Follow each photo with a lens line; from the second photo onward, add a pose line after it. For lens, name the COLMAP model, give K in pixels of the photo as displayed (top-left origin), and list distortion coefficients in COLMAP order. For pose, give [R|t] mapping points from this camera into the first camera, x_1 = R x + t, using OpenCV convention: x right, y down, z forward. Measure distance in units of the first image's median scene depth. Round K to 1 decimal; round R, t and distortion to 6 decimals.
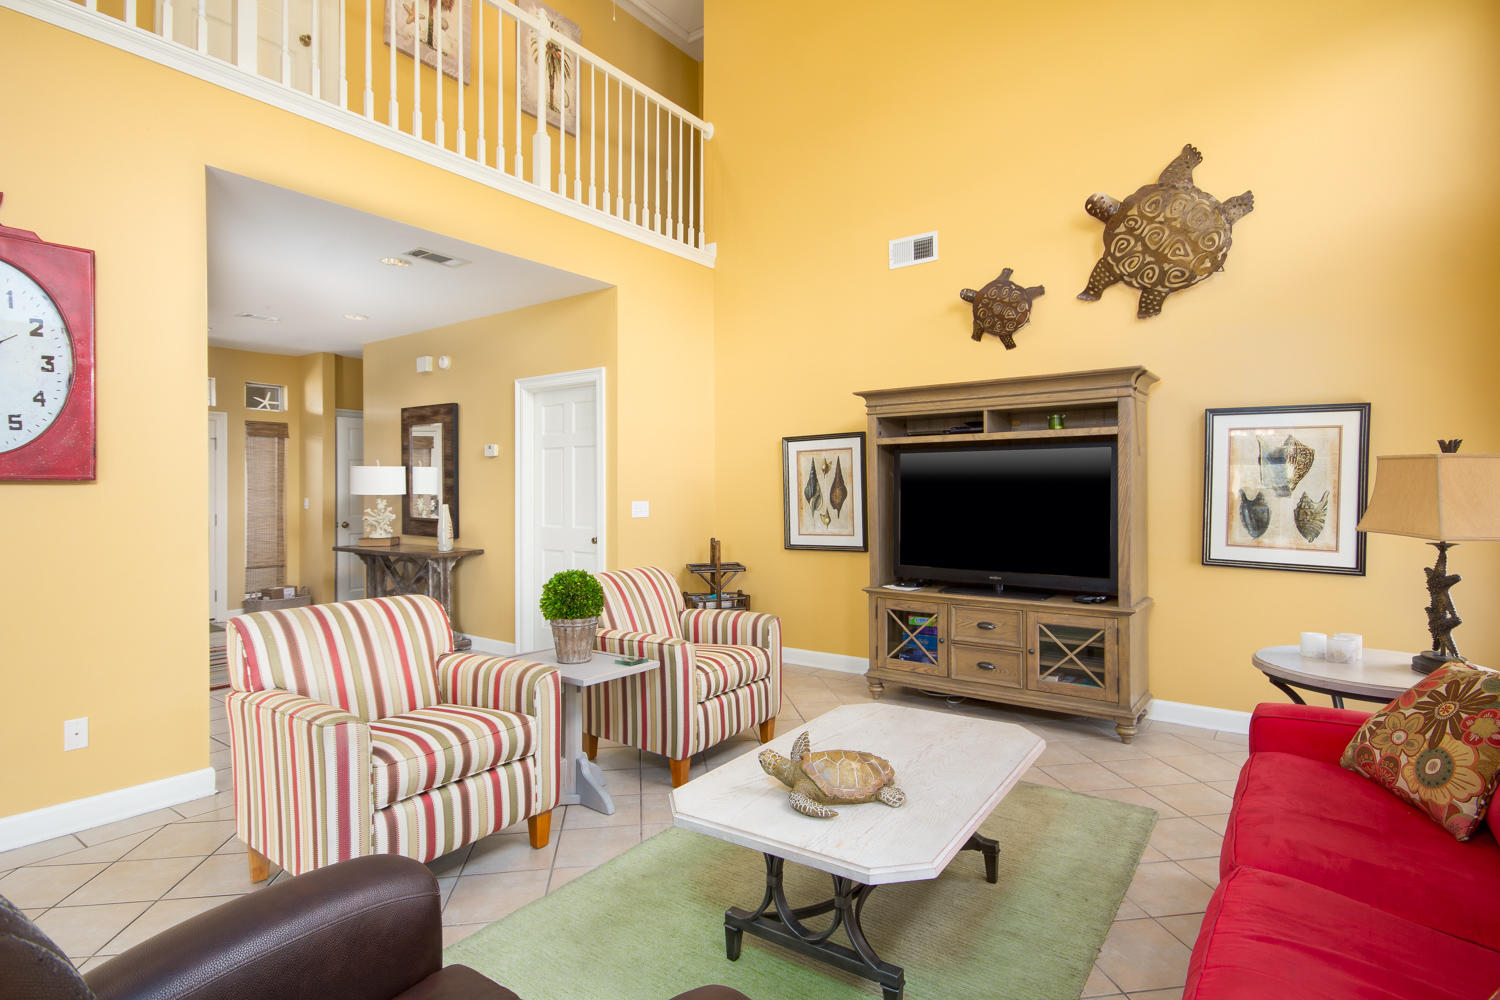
lens RADIAL K [[782.1, 0, 752.3], [0, 782.1, 465.1], [0, 0, 1]] dist [-0.001157, 0.000158]
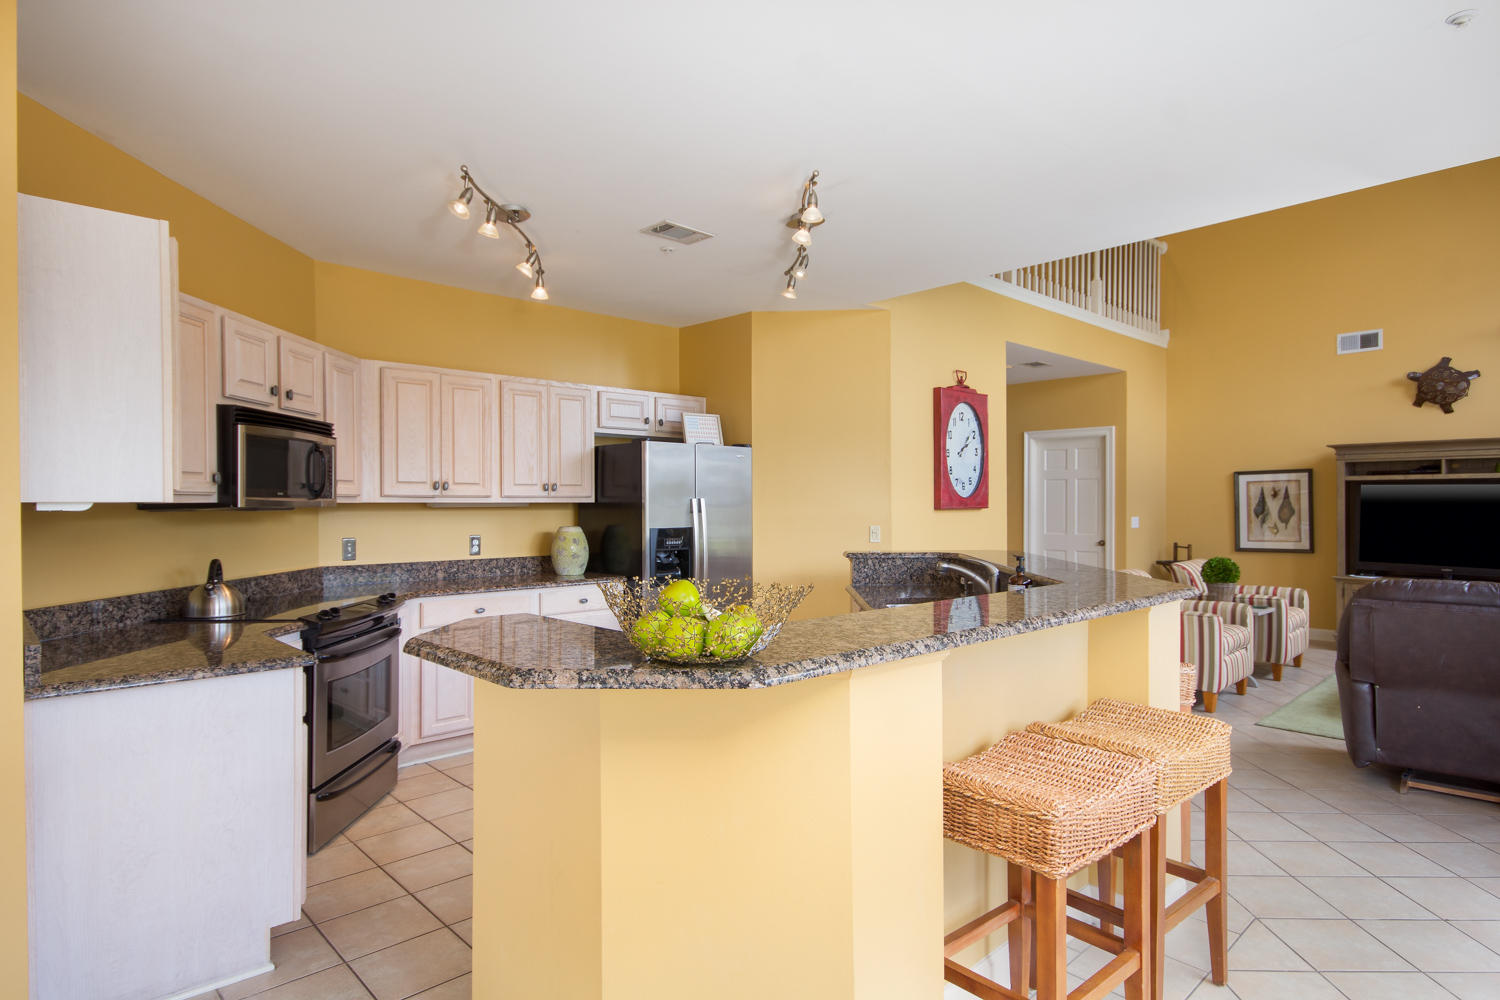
lens RADIAL K [[810.8, 0, 759.0], [0, 810.8, 500.2], [0, 0, 1]] dist [0.002941, 0.002343]
pose [[0.982643, -0.000013, -0.185505, -0.576210], [0.006320, 0.999422, 0.033407, -0.041803], [0.185398, -0.033999, 0.982075, -0.644528]]
